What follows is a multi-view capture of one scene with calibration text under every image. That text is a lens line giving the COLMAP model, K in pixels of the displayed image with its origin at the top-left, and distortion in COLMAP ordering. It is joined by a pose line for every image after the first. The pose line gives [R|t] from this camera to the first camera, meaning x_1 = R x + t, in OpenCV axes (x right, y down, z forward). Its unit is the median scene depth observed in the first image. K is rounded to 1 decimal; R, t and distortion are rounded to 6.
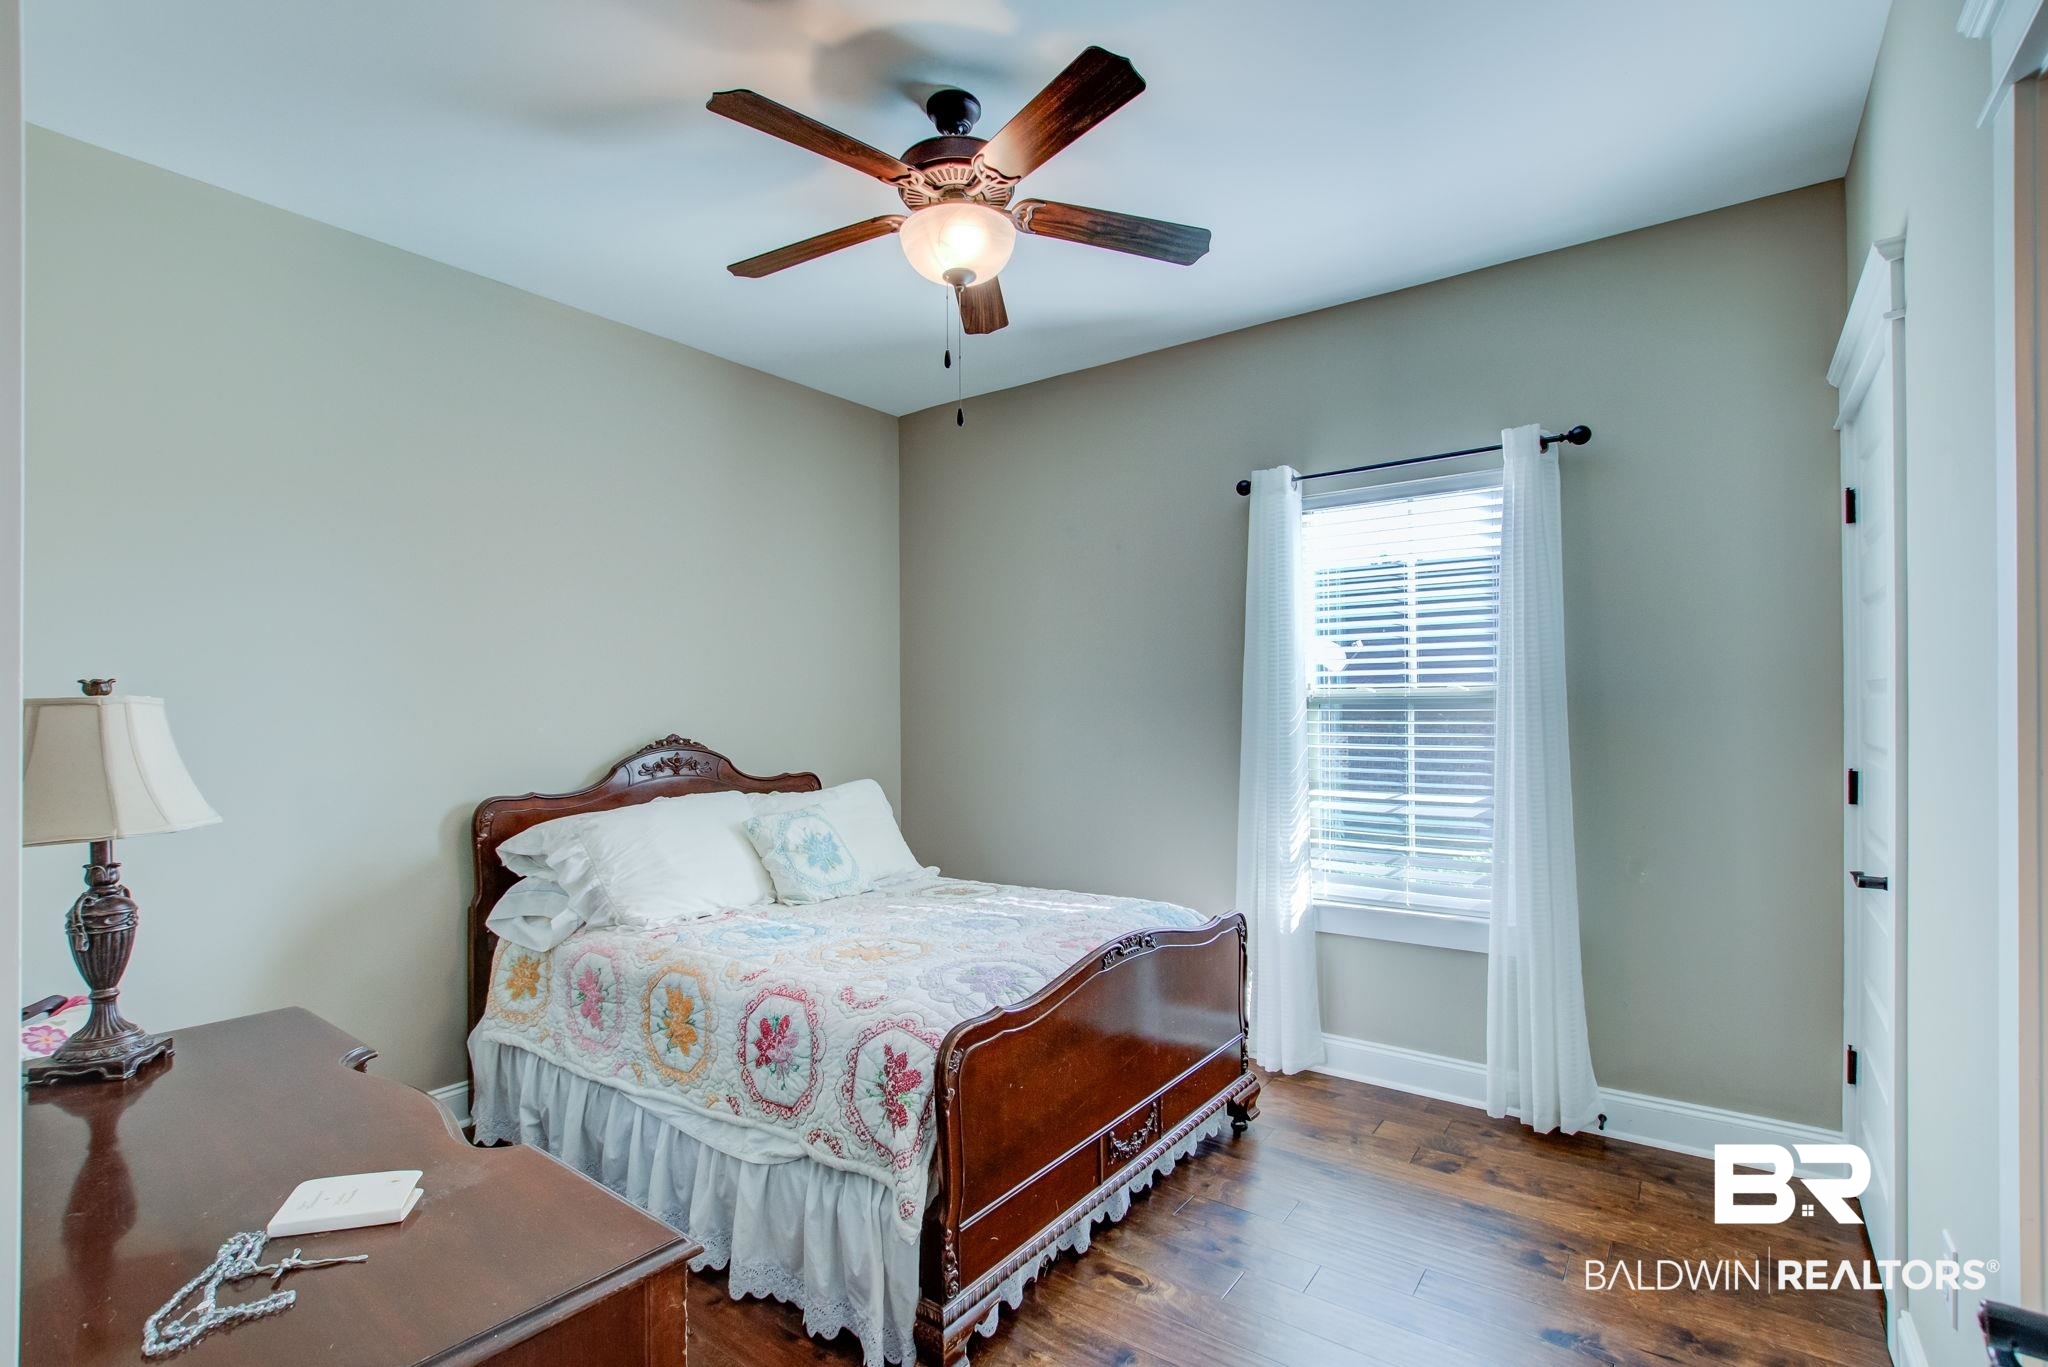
lens RADIAL K [[893.1, 0, 1024.8], [0, 893.1, 707.1], [0, 0, 1]] dist [-0.000338, -0.000015]
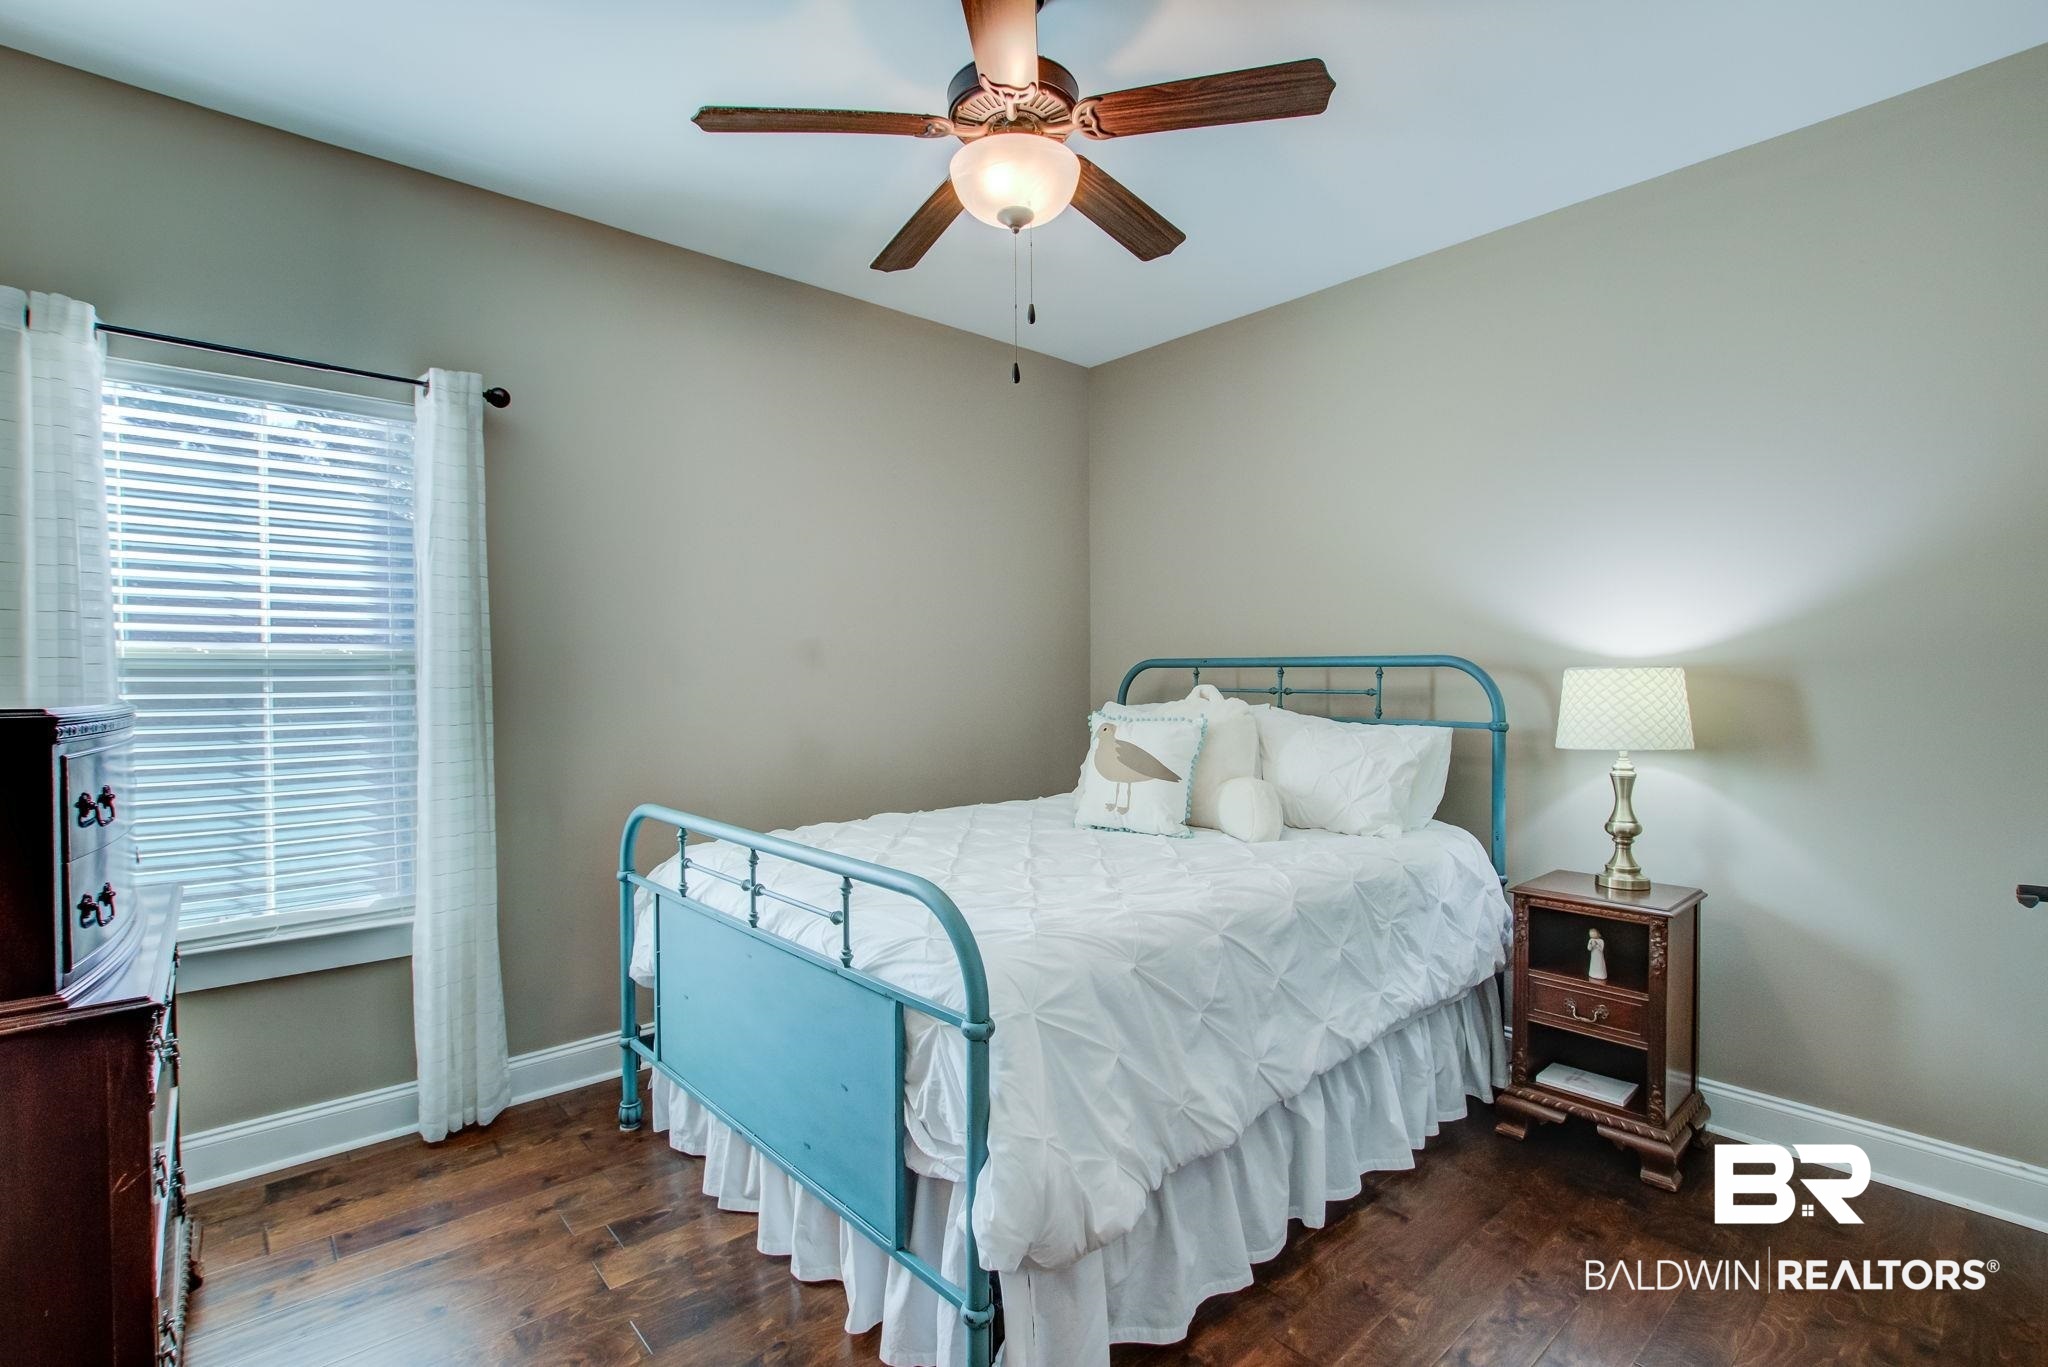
lens RADIAL K [[989.4, 0, 1024.0], [0, 989.4, 683.5], [0, 0, 1]] dist [-0.000581, 0.000051]
pose [[0.191072, -0.001156, 0.981575, -0.327676], [-0.002763, 0.999995, 0.001716, 0.004448], [-0.981572, -0.003040, 0.191068, 0.224995]]
